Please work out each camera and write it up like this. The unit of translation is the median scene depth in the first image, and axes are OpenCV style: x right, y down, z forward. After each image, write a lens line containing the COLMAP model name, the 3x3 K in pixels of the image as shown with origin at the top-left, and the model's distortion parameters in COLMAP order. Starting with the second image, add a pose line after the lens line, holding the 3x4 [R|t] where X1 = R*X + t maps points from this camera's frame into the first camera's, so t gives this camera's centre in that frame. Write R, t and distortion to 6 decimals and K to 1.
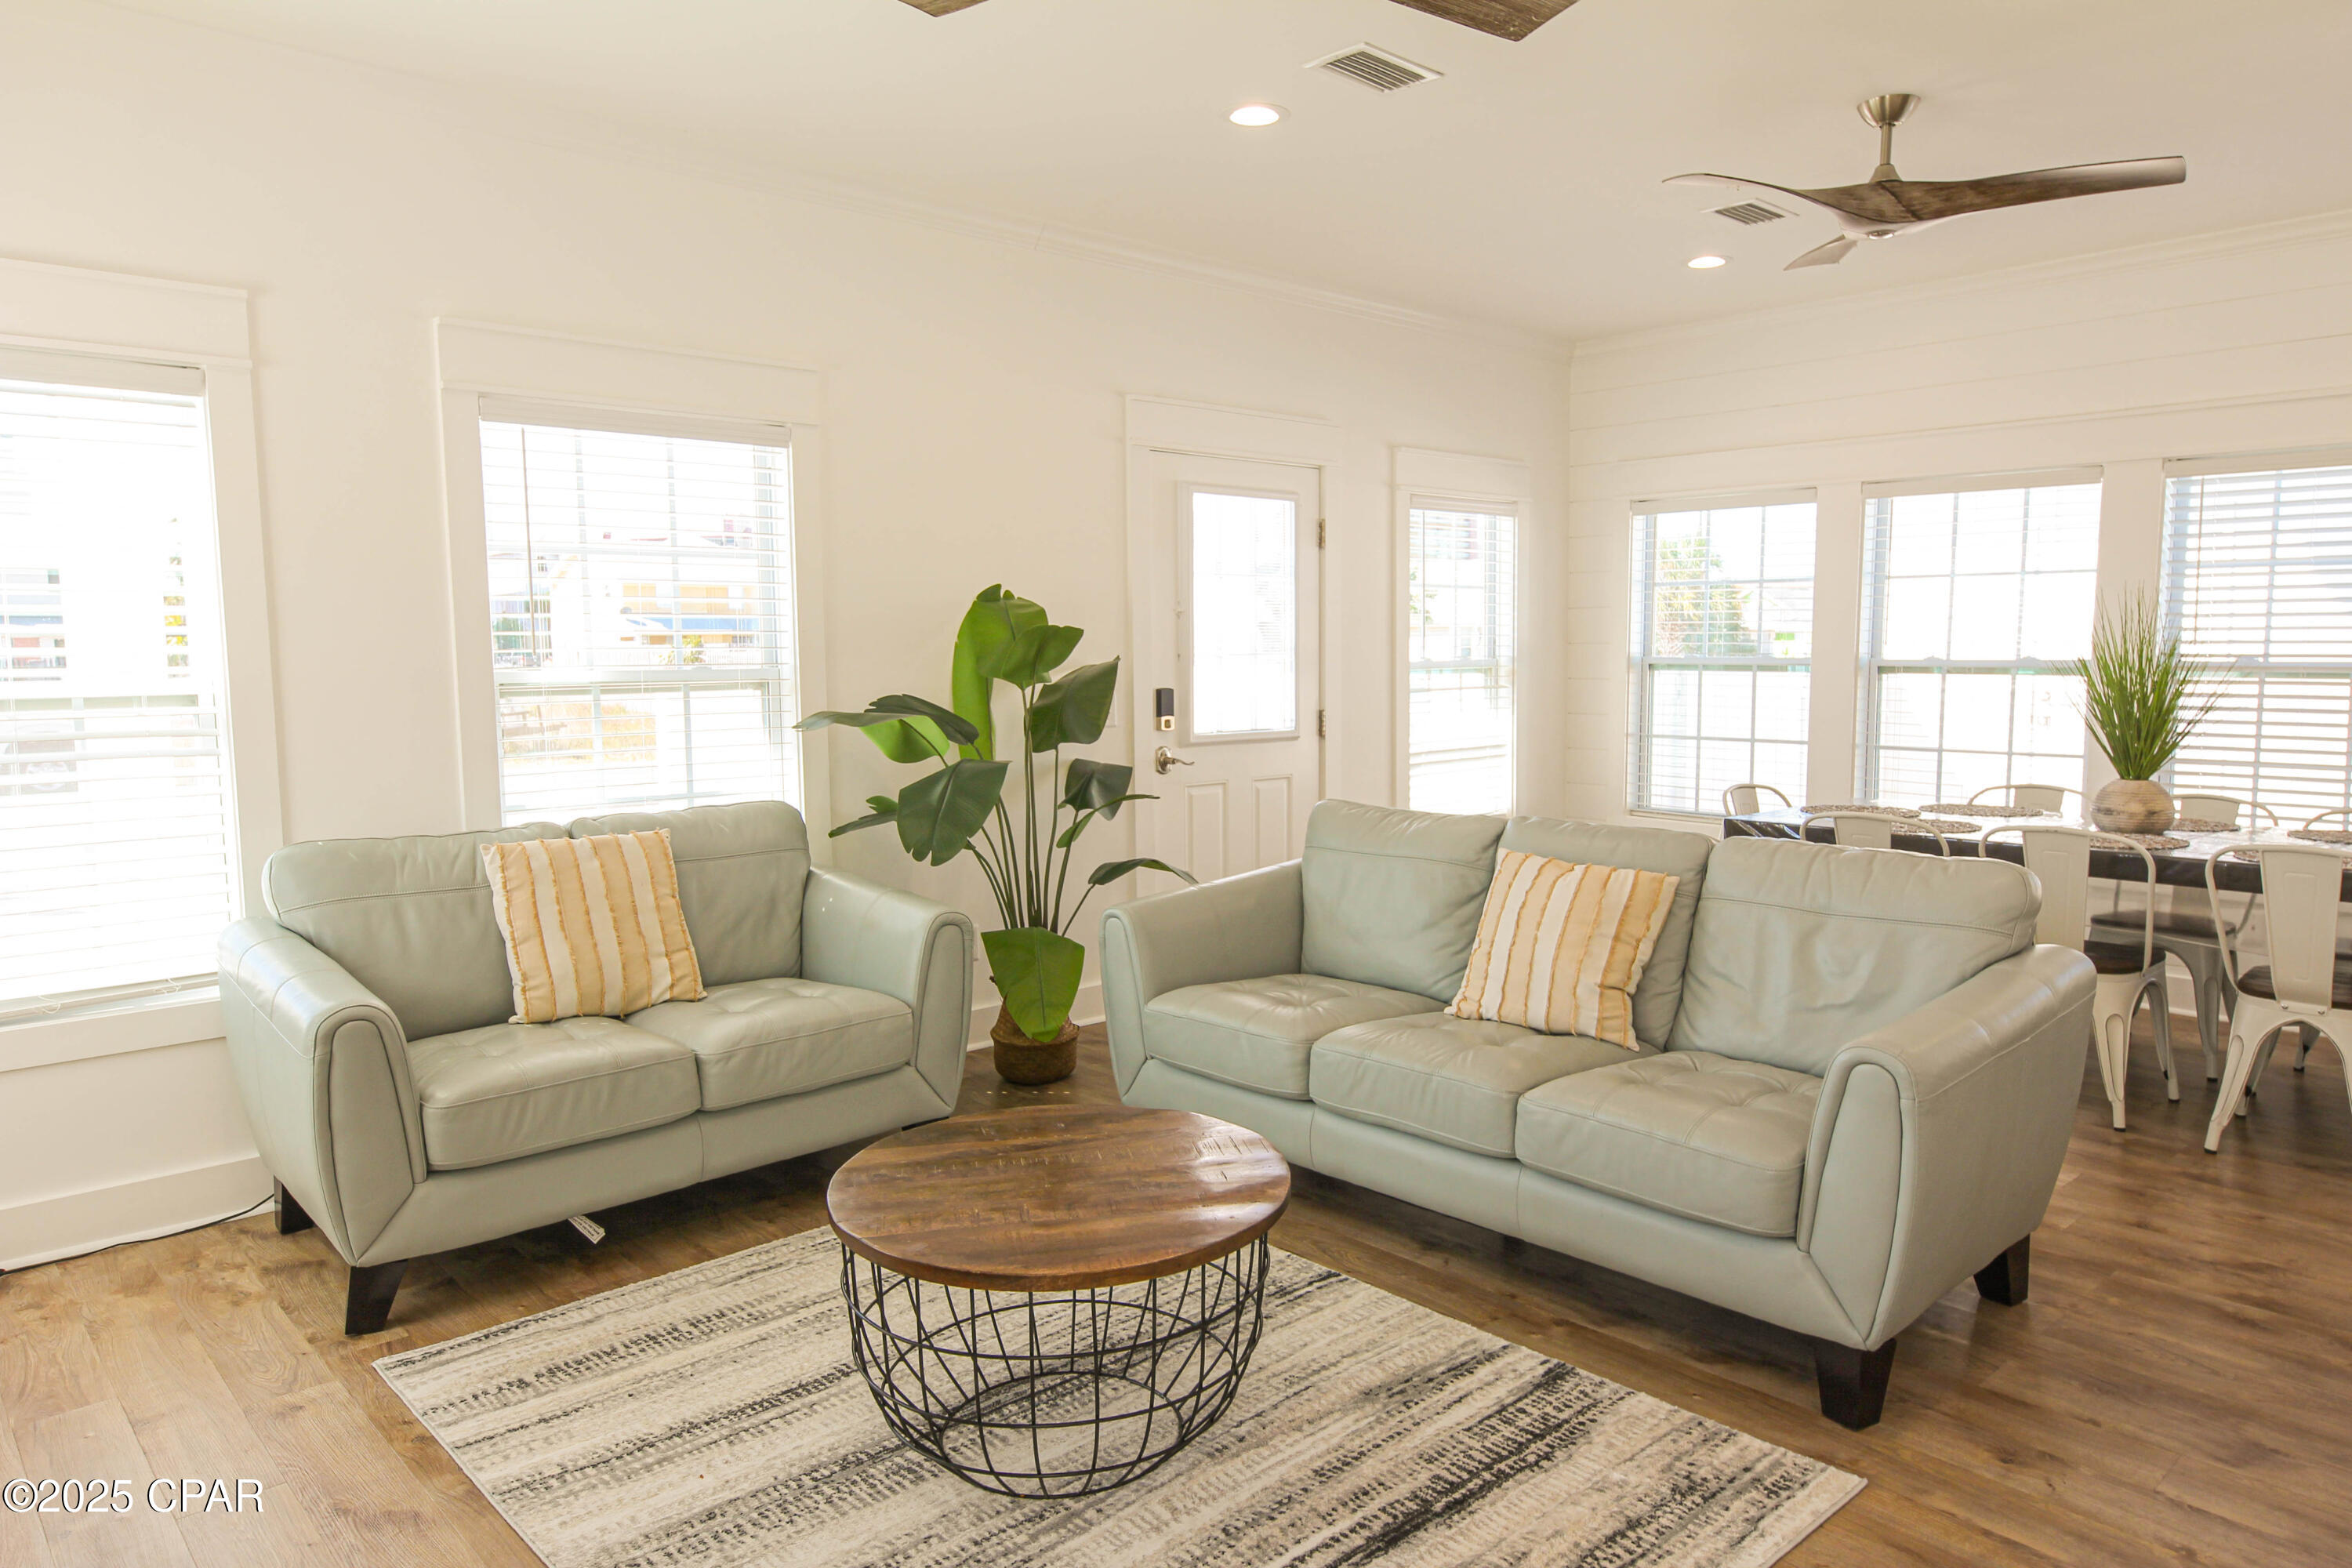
lens RADIAL K [[1521.8, 0, 1194.3], [0, 1521.8, 787.7], [0, 0, 1]] dist [0.005675, 0.003628]
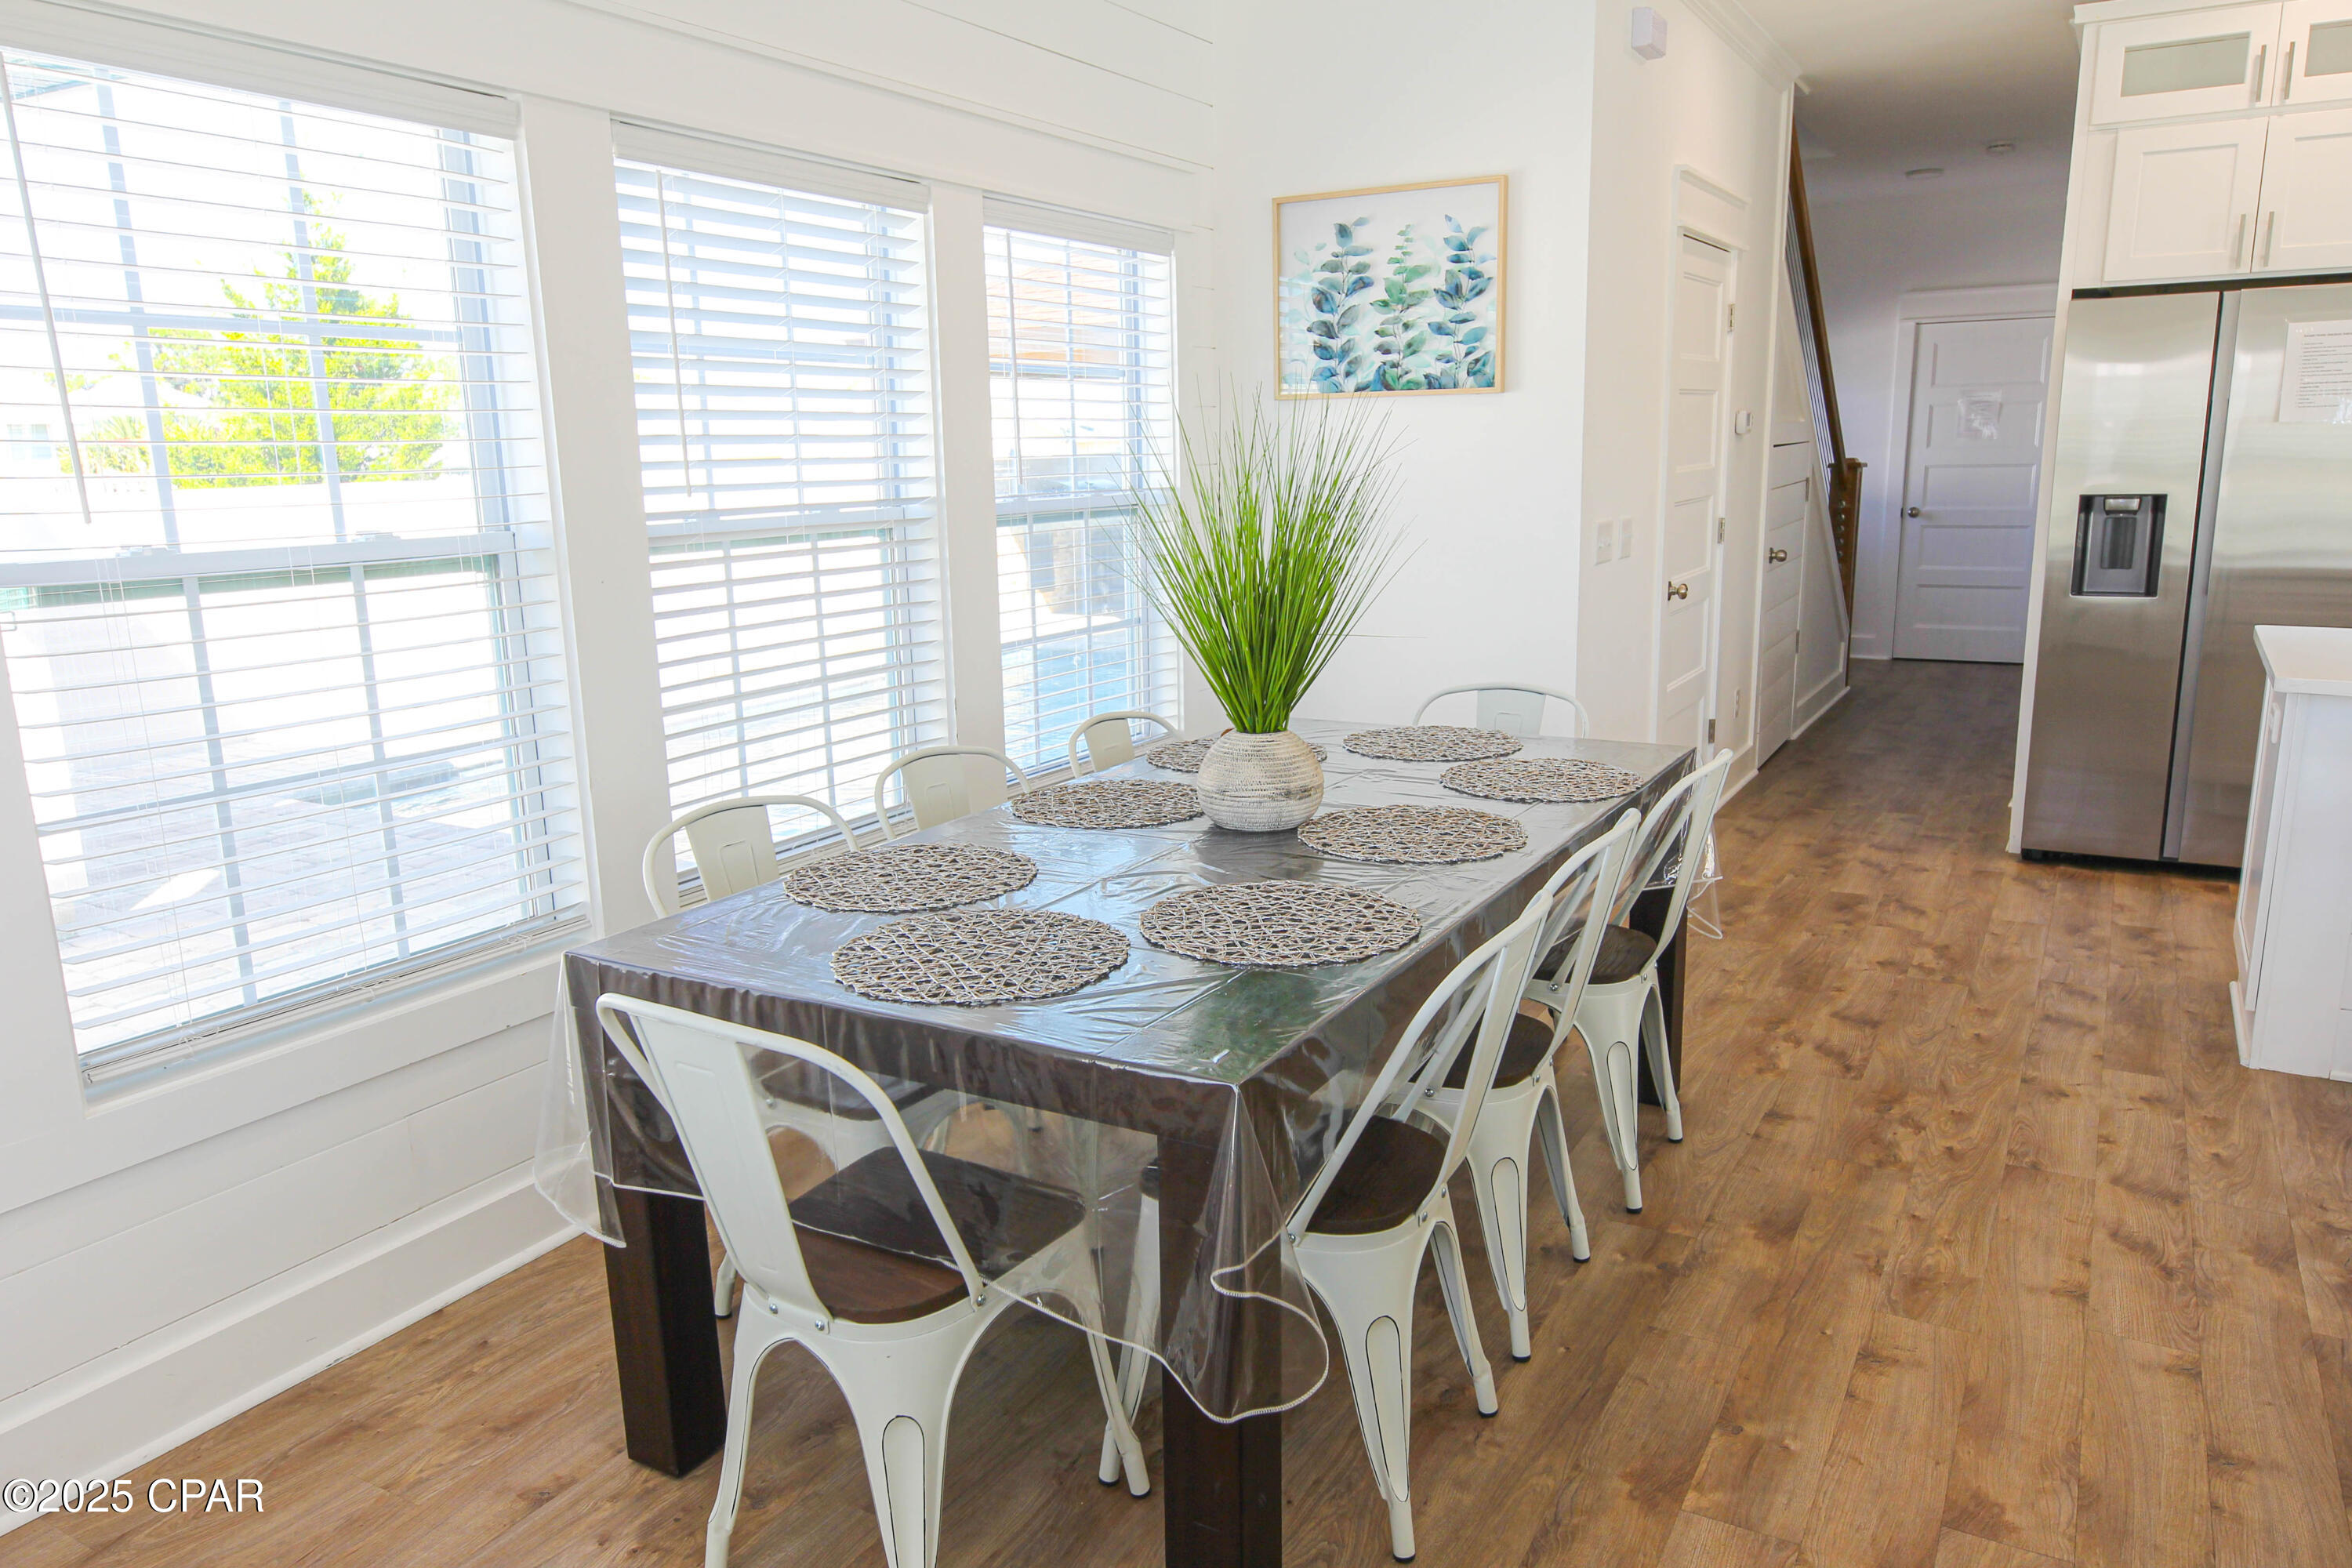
lens RADIAL K [[1610.5, 0, 1202.4], [0, 1610.5, 785.7], [0, 0, 1]] dist [0.014261, 0.000263]
pose [[-0.307530, -0.190889, 0.932195, 0.080457], [0.108429, 0.966260, 0.233635, -0.156752], [-0.945341, 0.172927, -0.276455, 1.457409]]
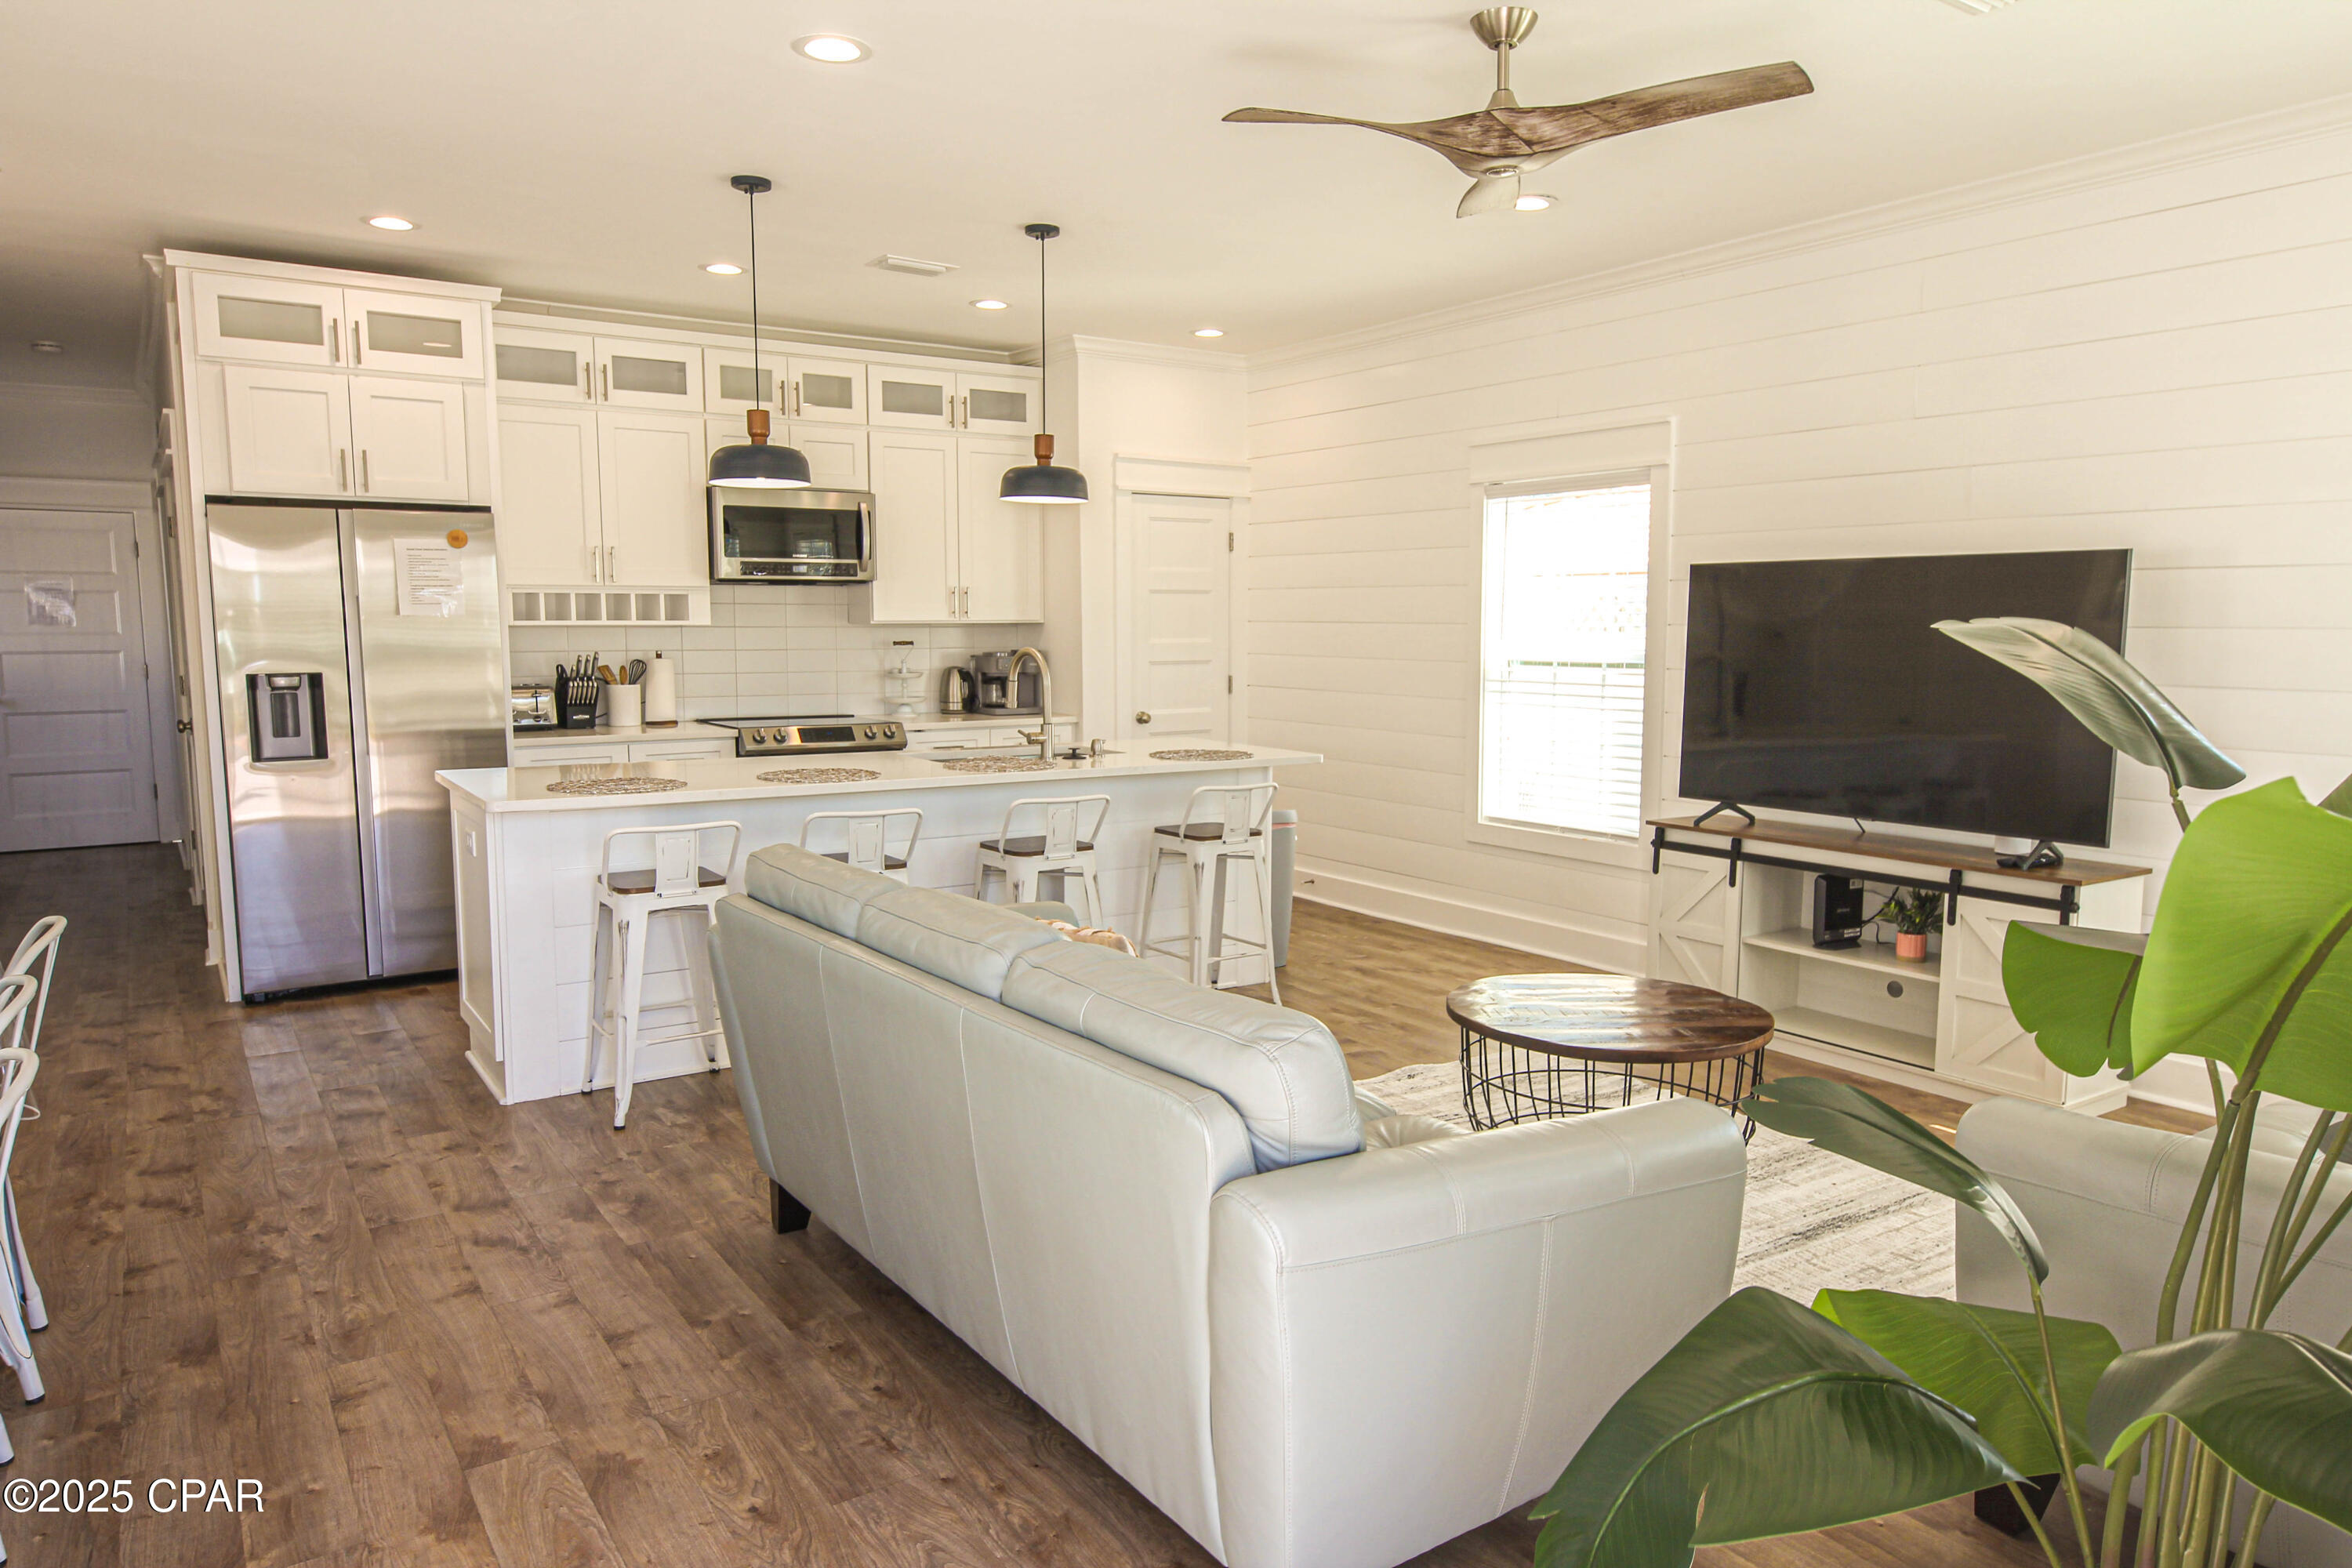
lens RADIAL K [[1521.8, 0, 1194.3], [0, 1521.8, 787.7], [0, 0, 1]] dist [0.005675, 0.003628]
pose [[-0.990261, -0.014257, 0.138494, 0.072977], [0.014369, 0.978965, 0.203520, -0.171689], [-0.138483, 0.203528, -0.969226, 1.642016]]
